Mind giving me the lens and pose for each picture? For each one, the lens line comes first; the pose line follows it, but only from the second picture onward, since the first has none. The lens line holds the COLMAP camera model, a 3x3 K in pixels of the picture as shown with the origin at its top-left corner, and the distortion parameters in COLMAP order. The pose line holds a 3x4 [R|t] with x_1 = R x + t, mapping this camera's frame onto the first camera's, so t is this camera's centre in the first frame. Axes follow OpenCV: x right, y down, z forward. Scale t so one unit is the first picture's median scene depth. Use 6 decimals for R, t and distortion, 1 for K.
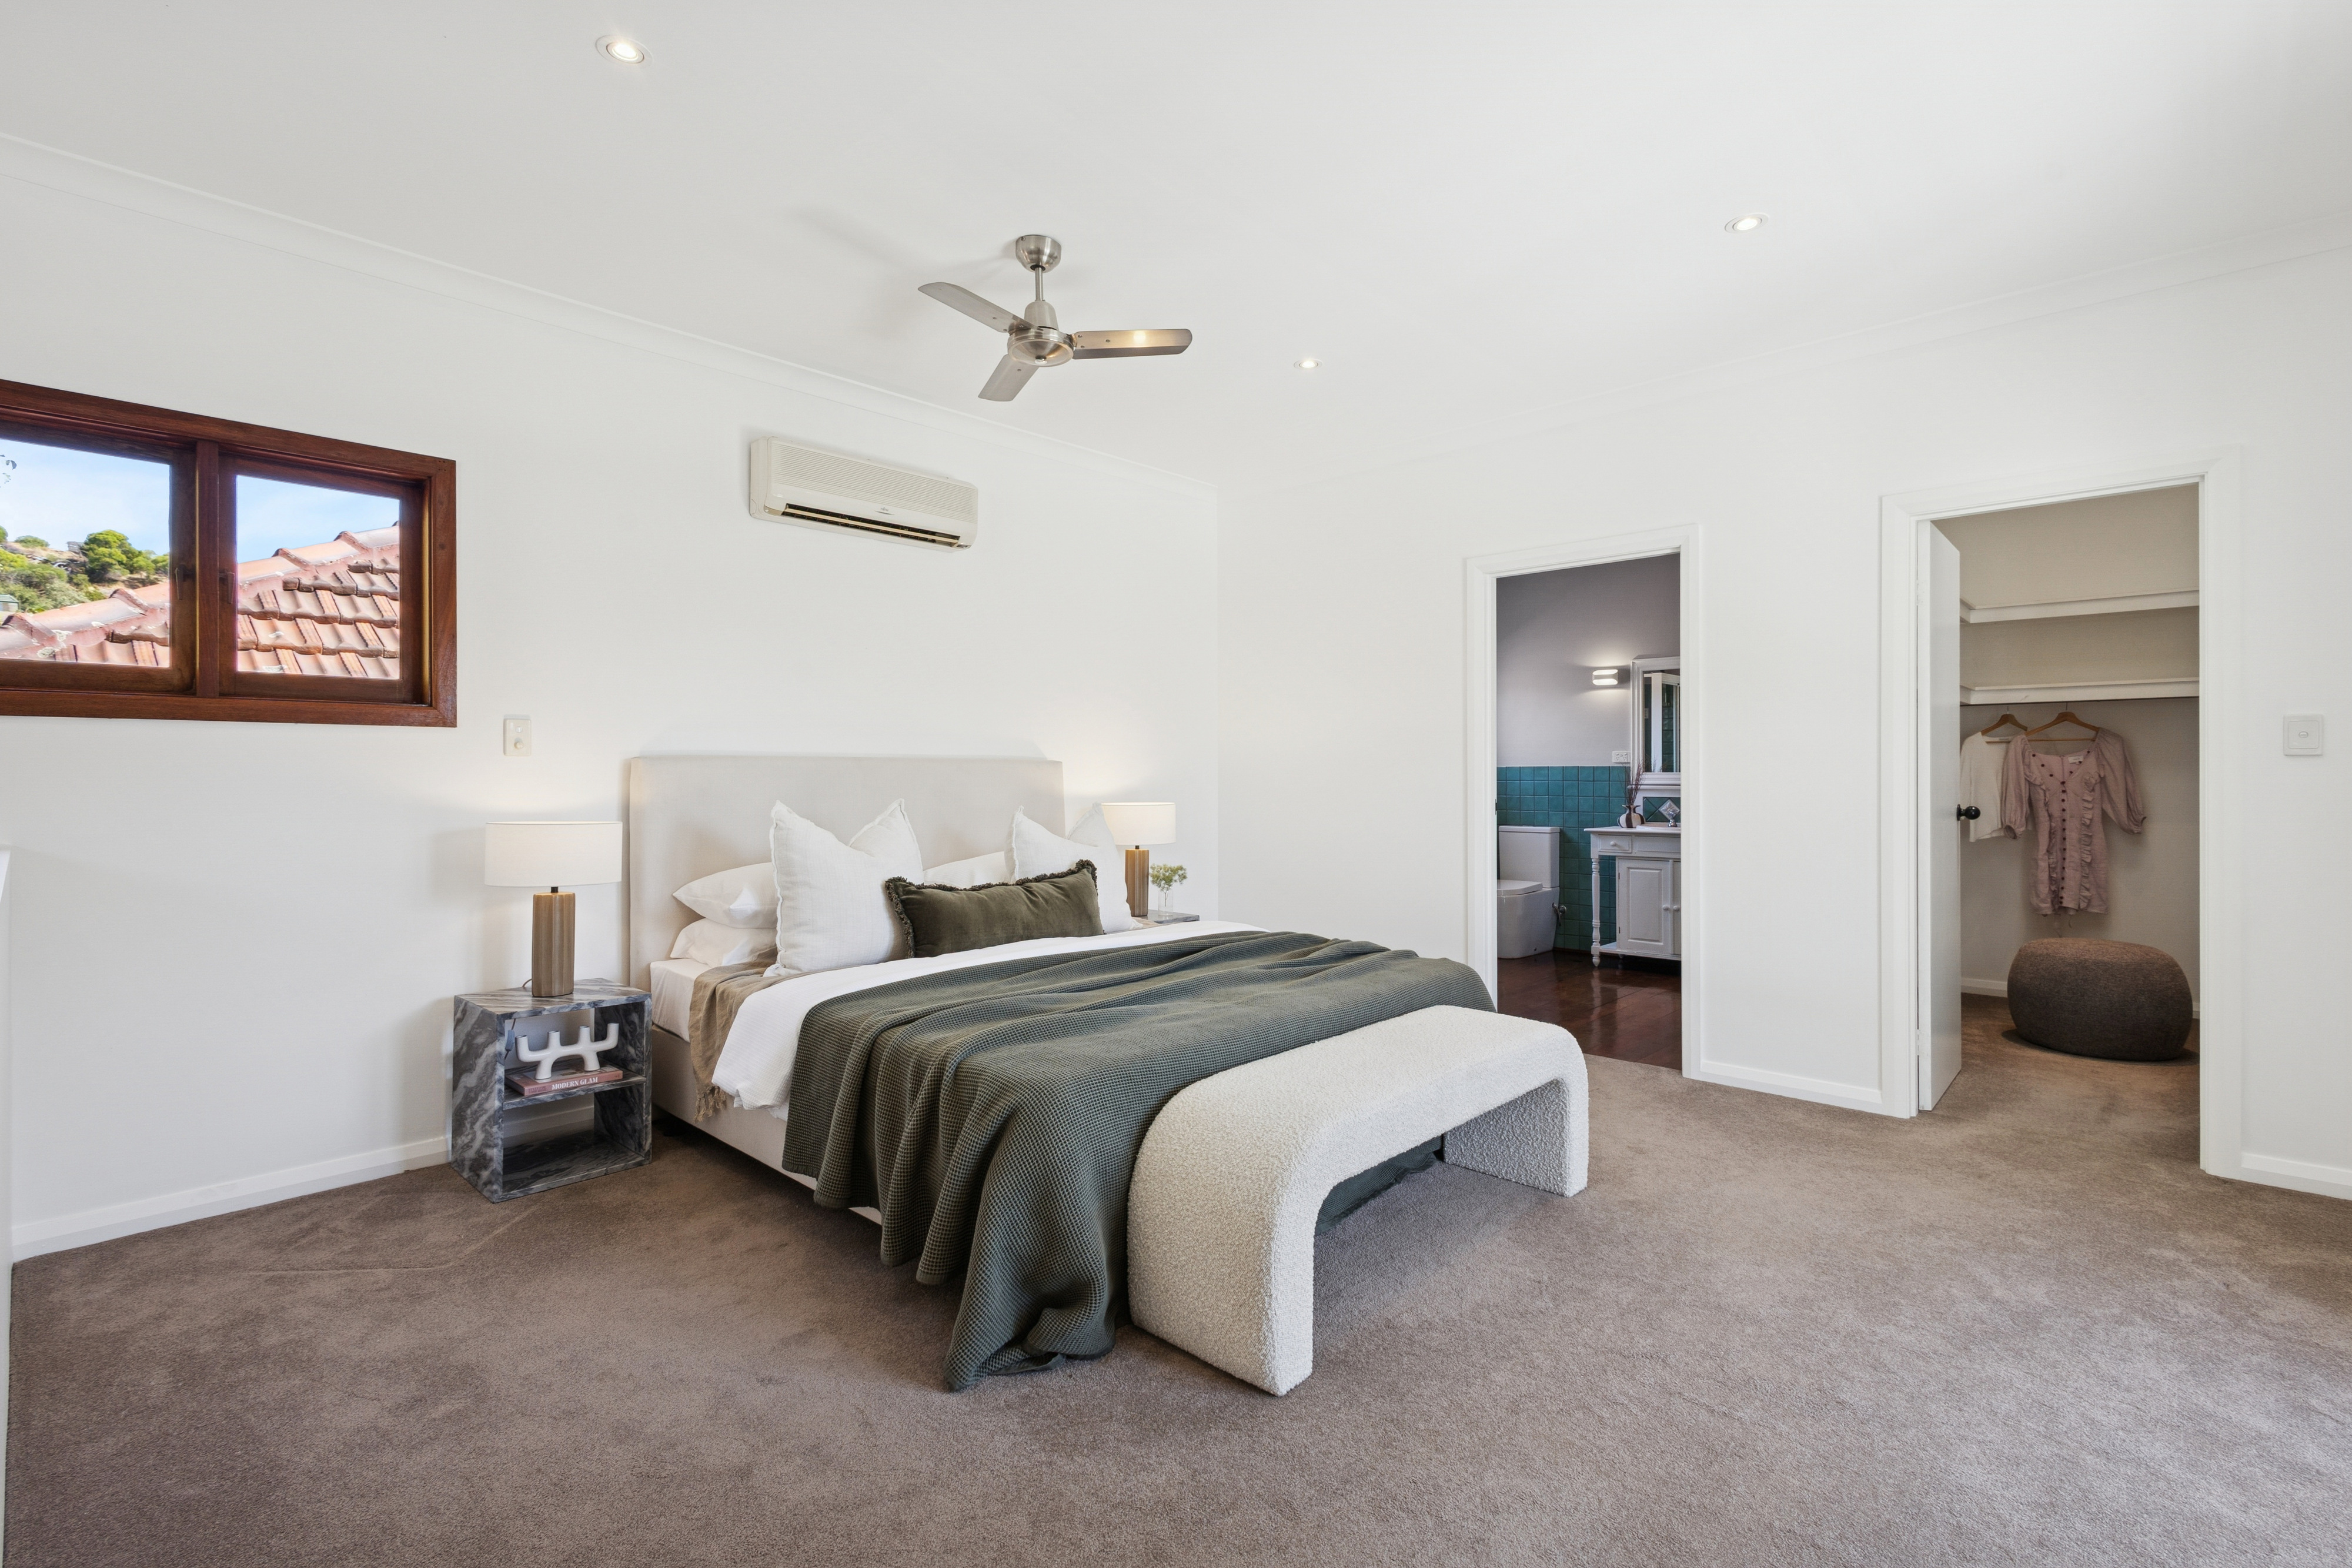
lens RADIAL K [[1084.9, 0, 1166.6], [0, 1084.9, 777.0], [0, 0, 1]] dist [0.010689, -0.003338]
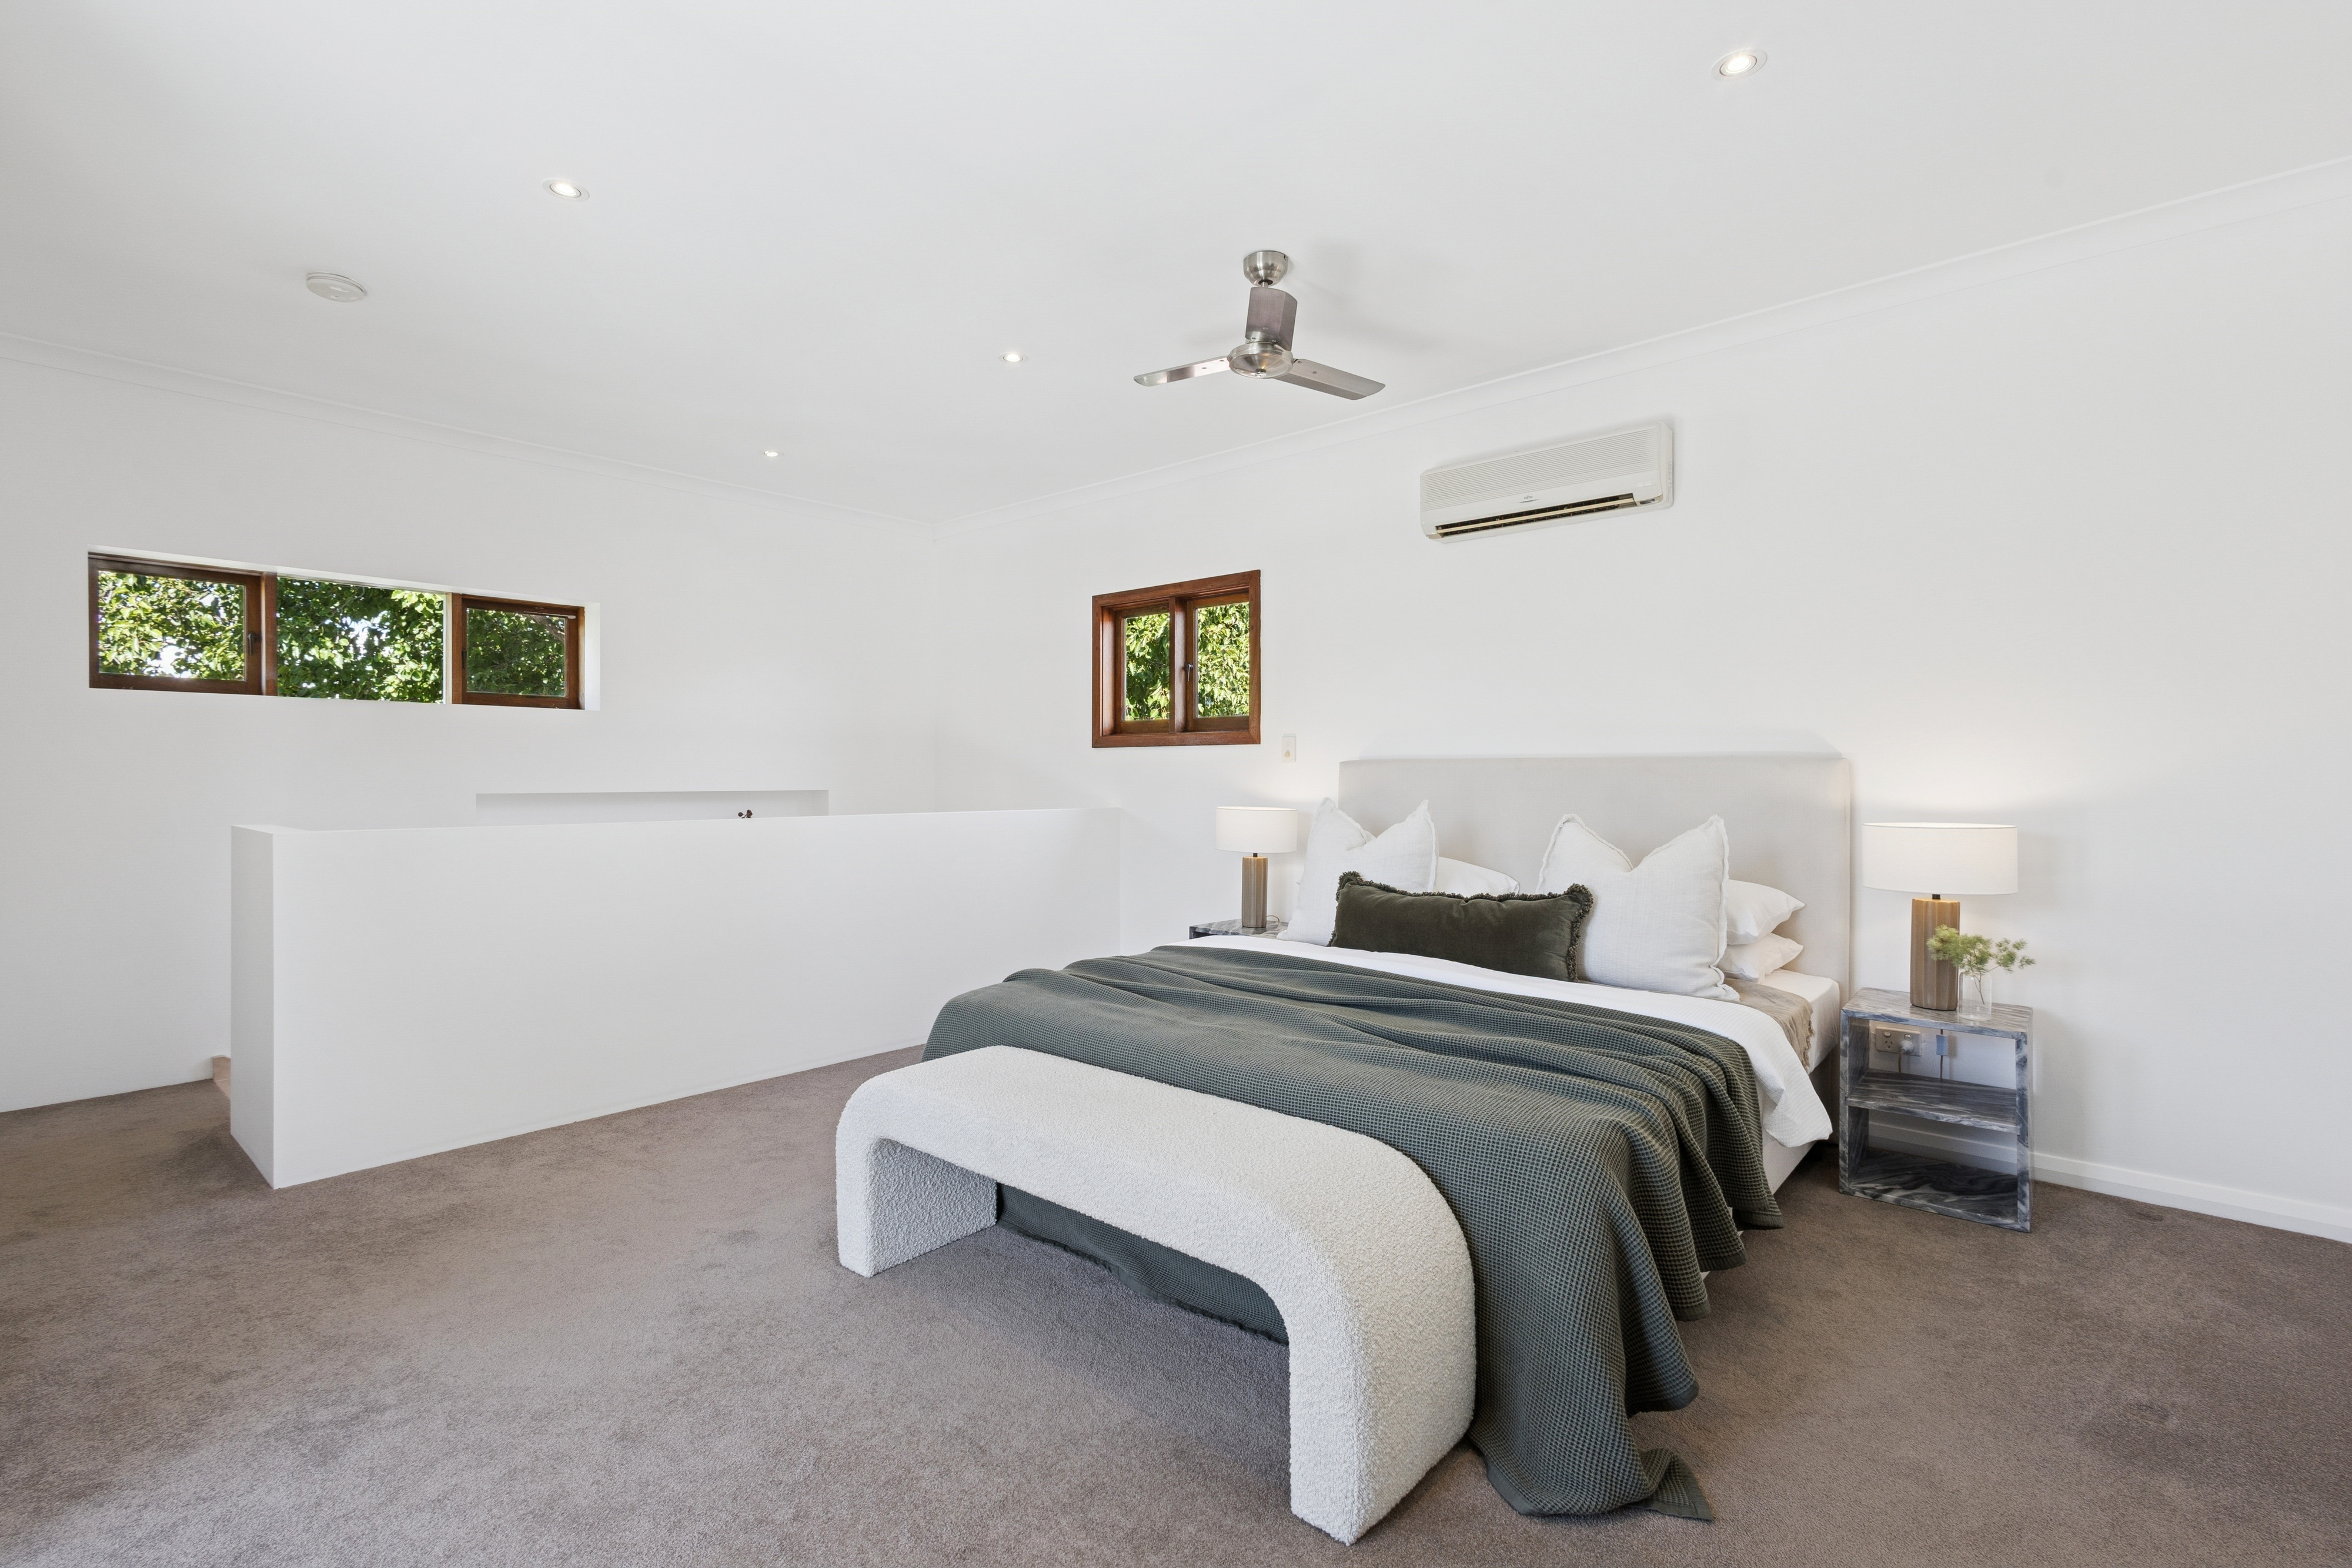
lens RADIAL K [[1084.9, 0, 1178.6], [0, 1084.9, 781.0], [0, 0, 1]] dist [0.010689, -0.003338]
pose [[0.019984, 0.010249, -0.999748, 1.023933], [-0.000417, 0.999947, 0.010243, -0.010842], [0.999800, 0.000213, 0.019987, 1.002754]]
